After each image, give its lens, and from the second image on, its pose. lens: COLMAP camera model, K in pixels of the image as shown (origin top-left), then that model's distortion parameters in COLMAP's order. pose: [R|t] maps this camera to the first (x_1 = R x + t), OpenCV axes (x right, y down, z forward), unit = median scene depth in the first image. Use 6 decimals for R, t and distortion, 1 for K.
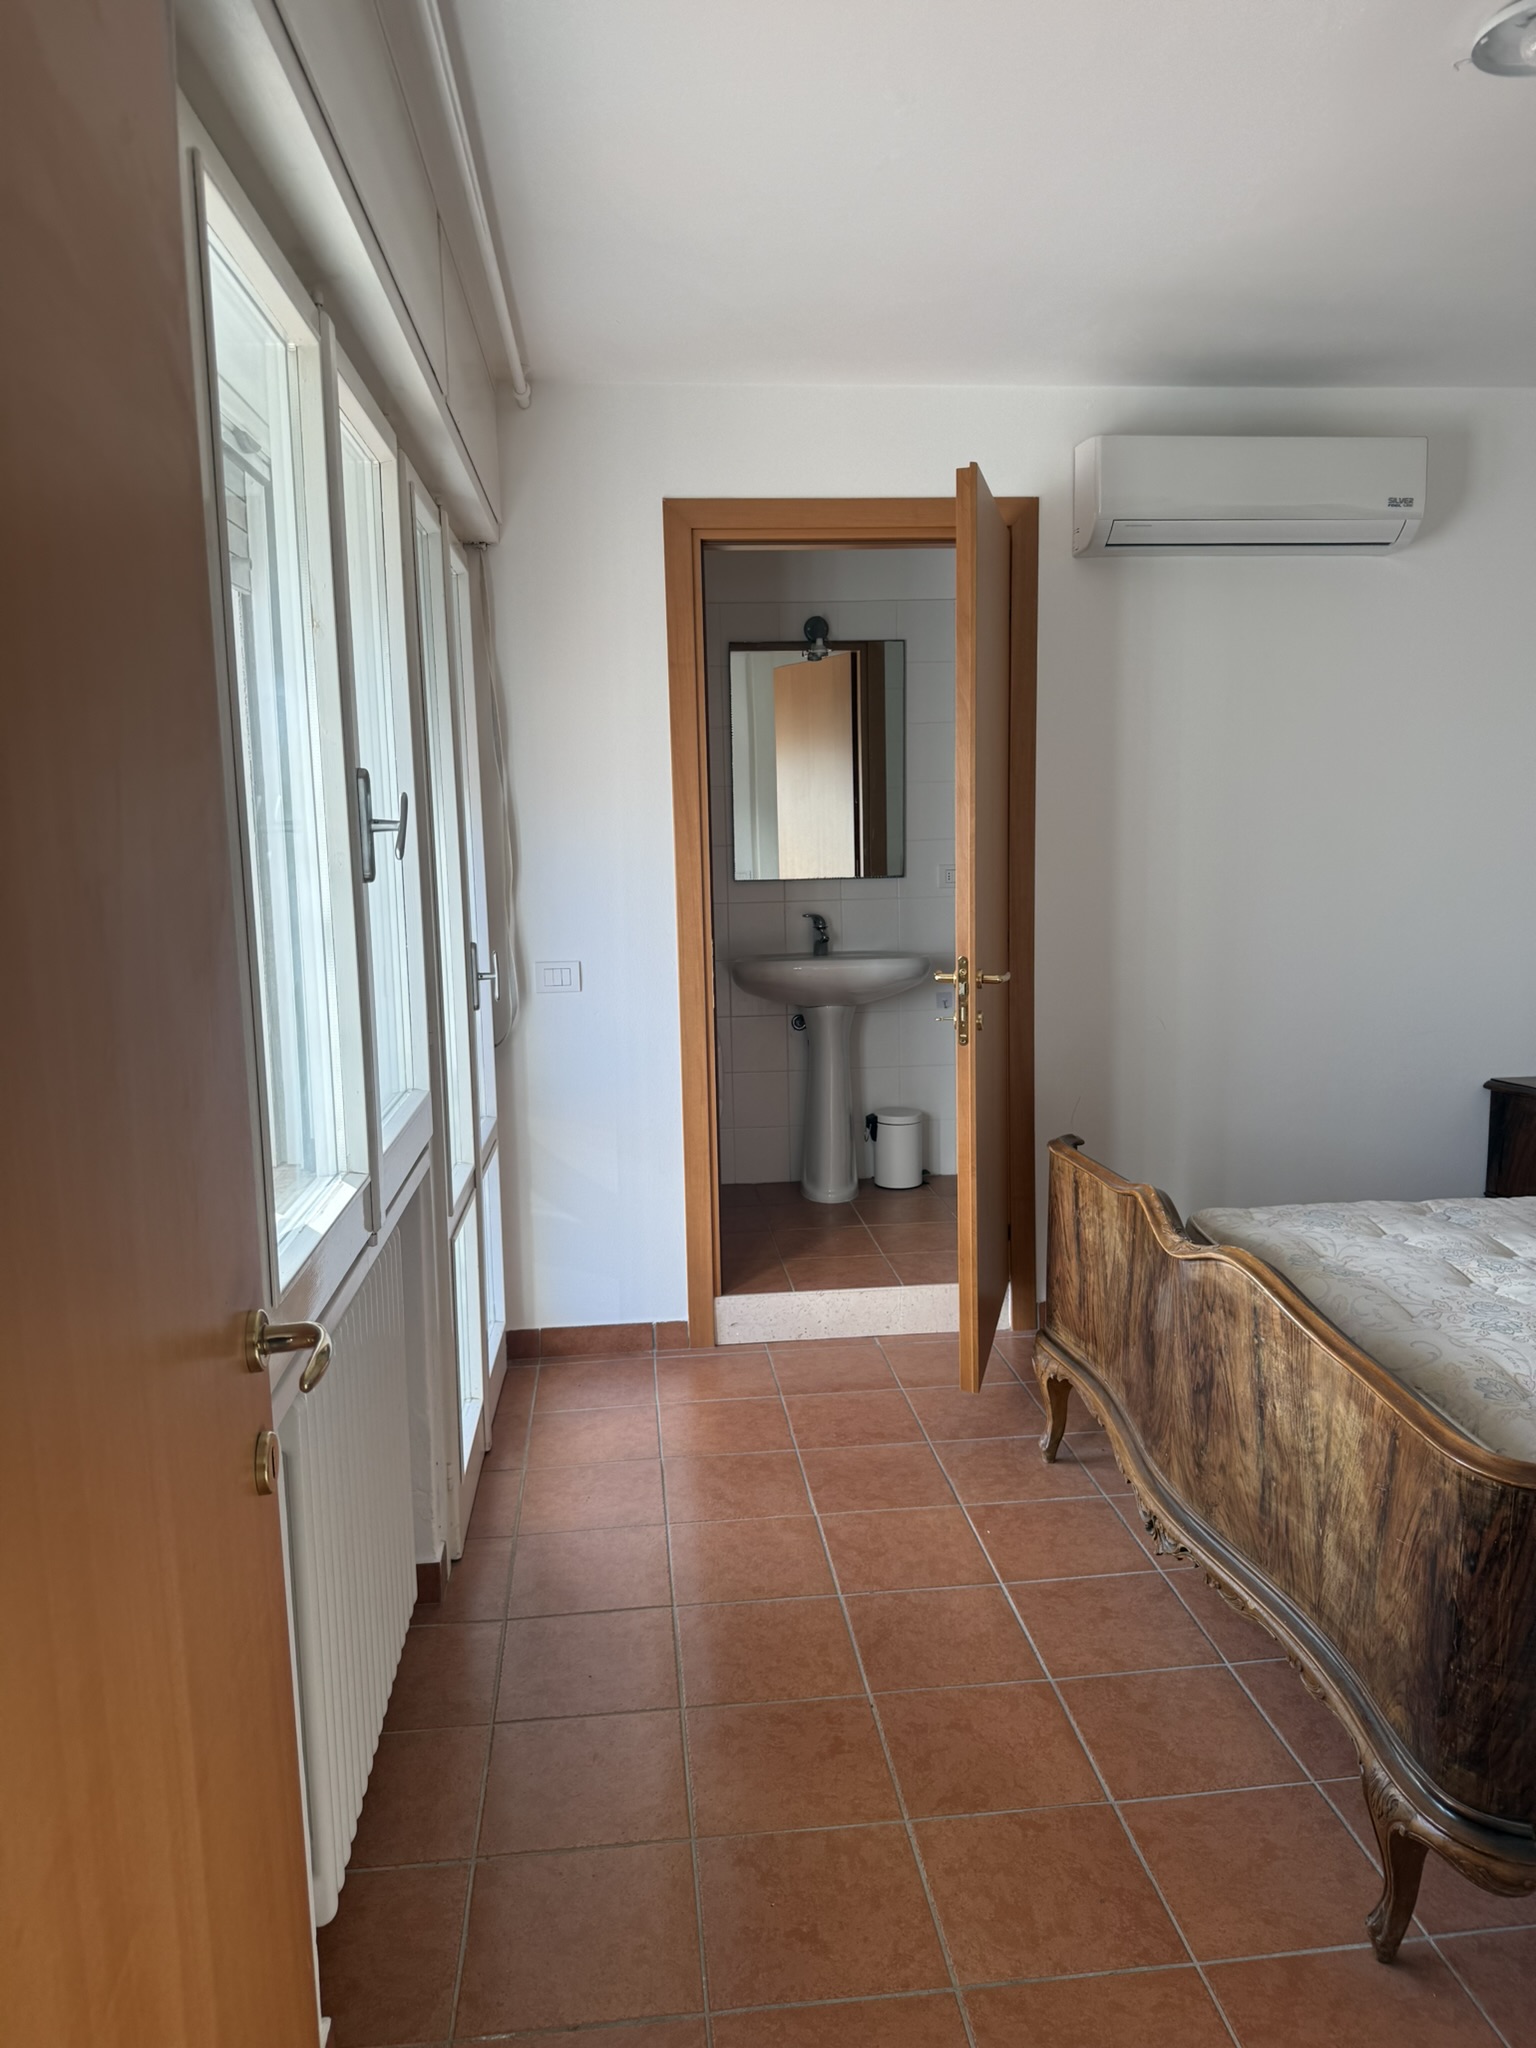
lens RADIAL K [[1416.0, 0, 761.5], [0, 1416.0, 1019.1], [0, 0, 1]] dist [0.044573, -0.061356]
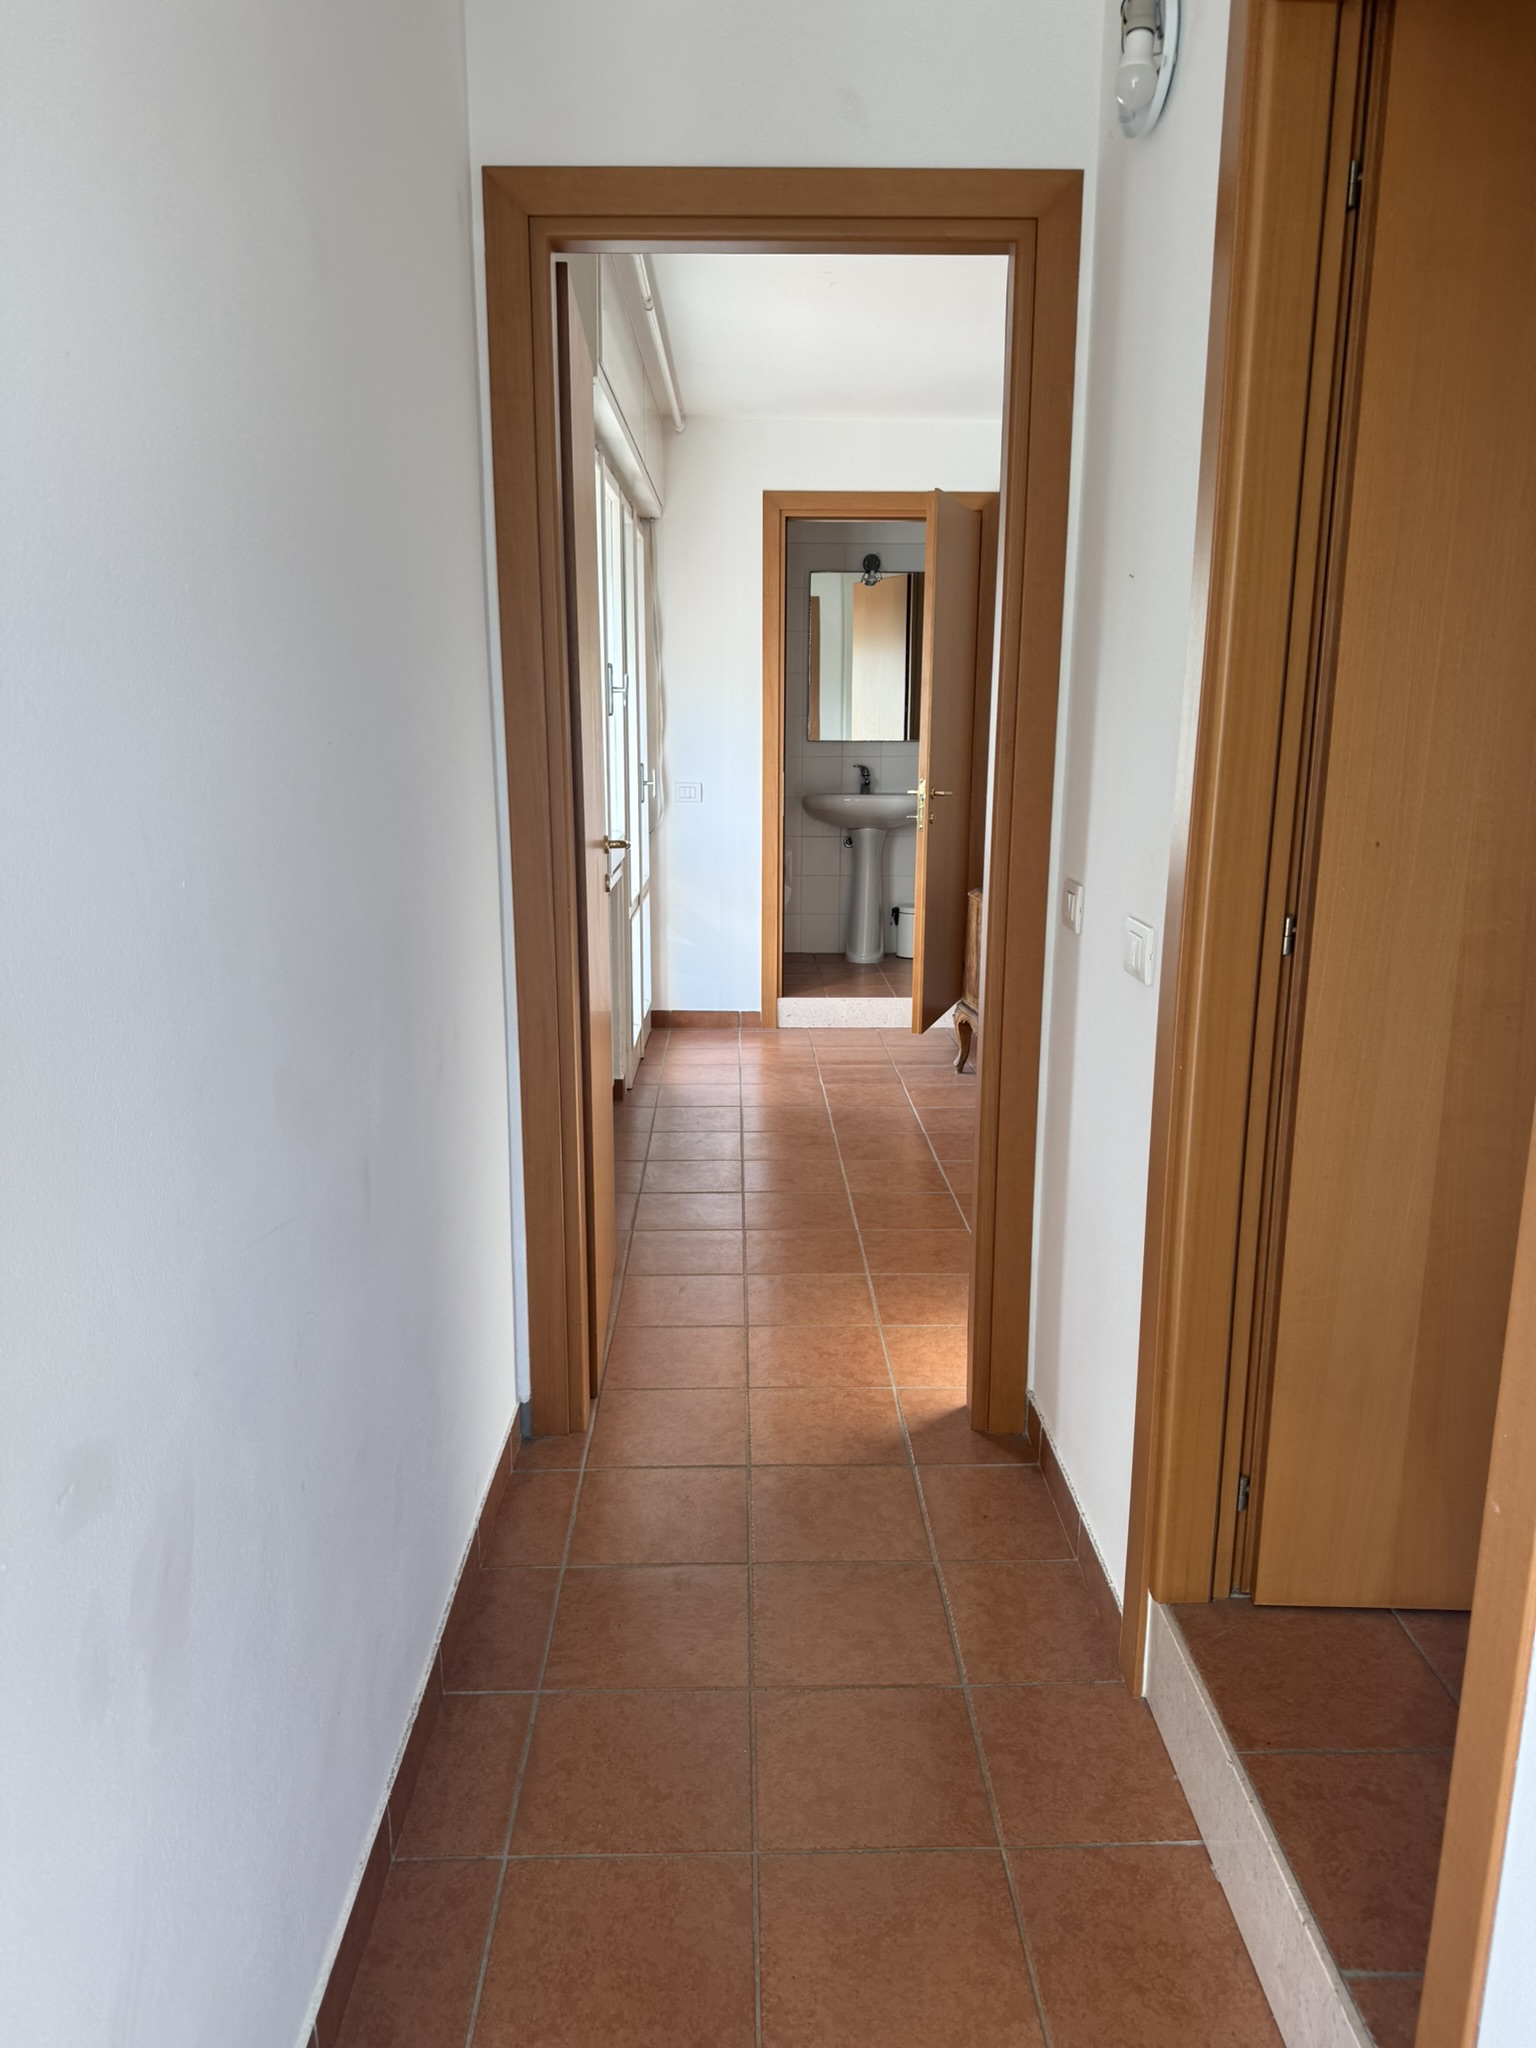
lens RADIAL K [[1416.0, 0, 781.9], [0, 1416.0, 1054.8], [0, 0, 1]] dist [0.044573, -0.061356]
pose [[0.997314, 0.044977, -0.057807, 0.077674], [-0.038792, 0.993822, 0.103983, 0.105777], [0.062127, -0.101461, 0.992898, -0.692520]]
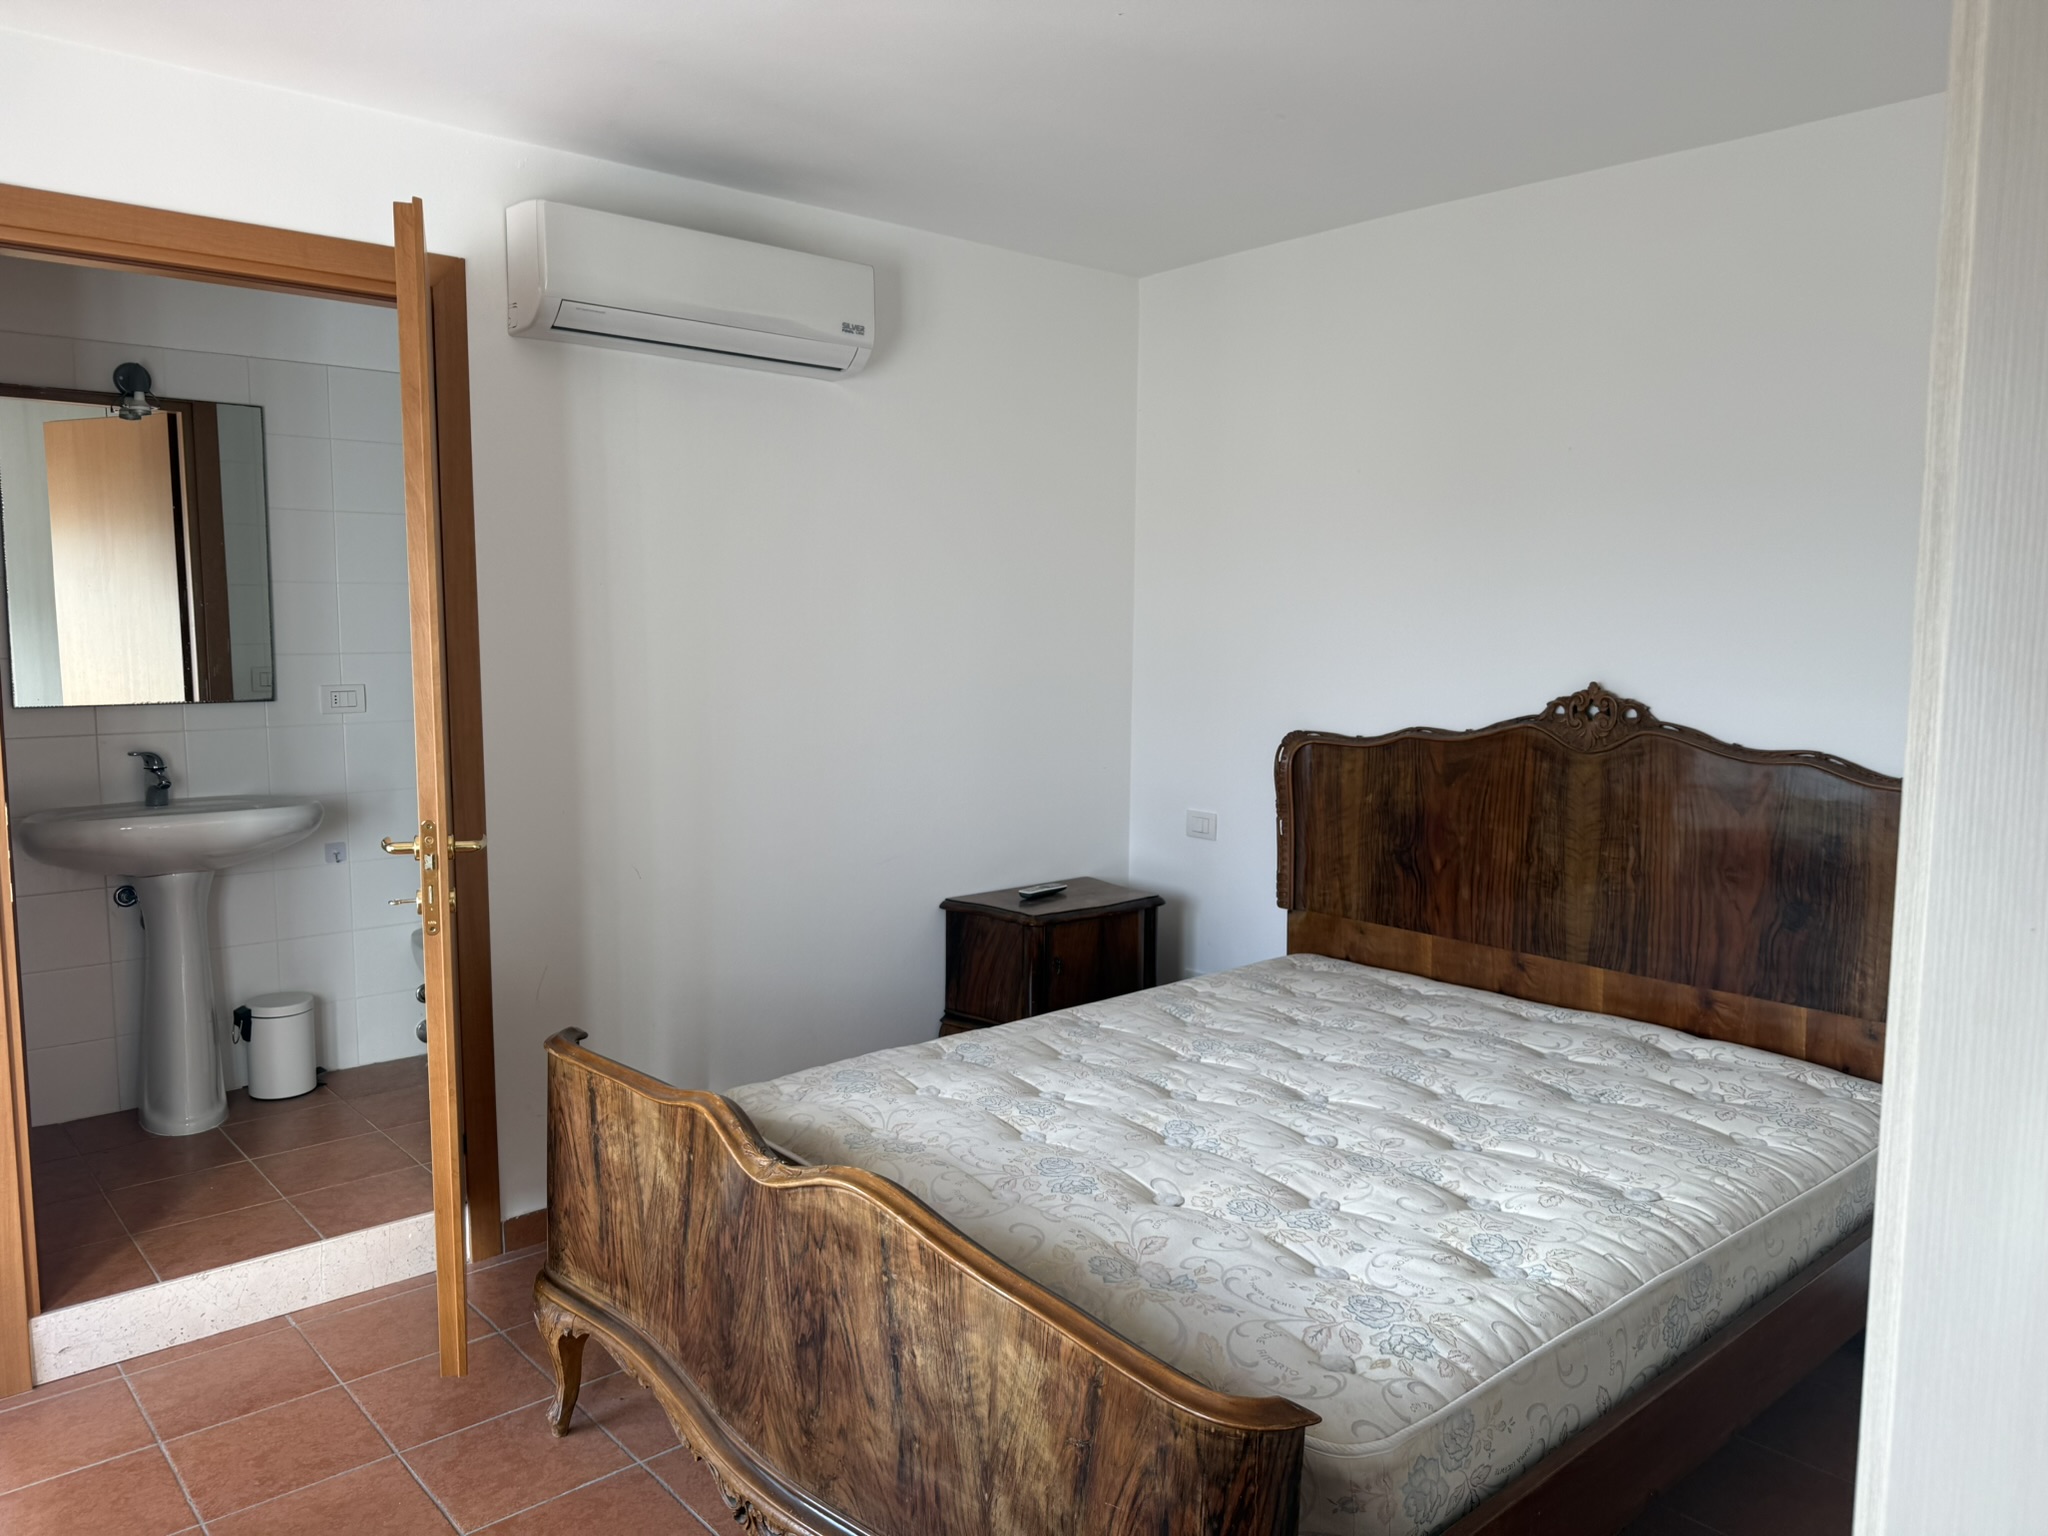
lens RADIAL K [[1416.0, 0, 1026.3], [0, 1416.0, 754.1], [0, 0, 1]] dist [0.044573, -0.061356]
pose [[0.805142, -0.032548, 0.592188, -0.051782], [0.058100, 0.998019, -0.024139, -0.040418], [-0.590230, 0.053841, 0.805438, 0.163152]]
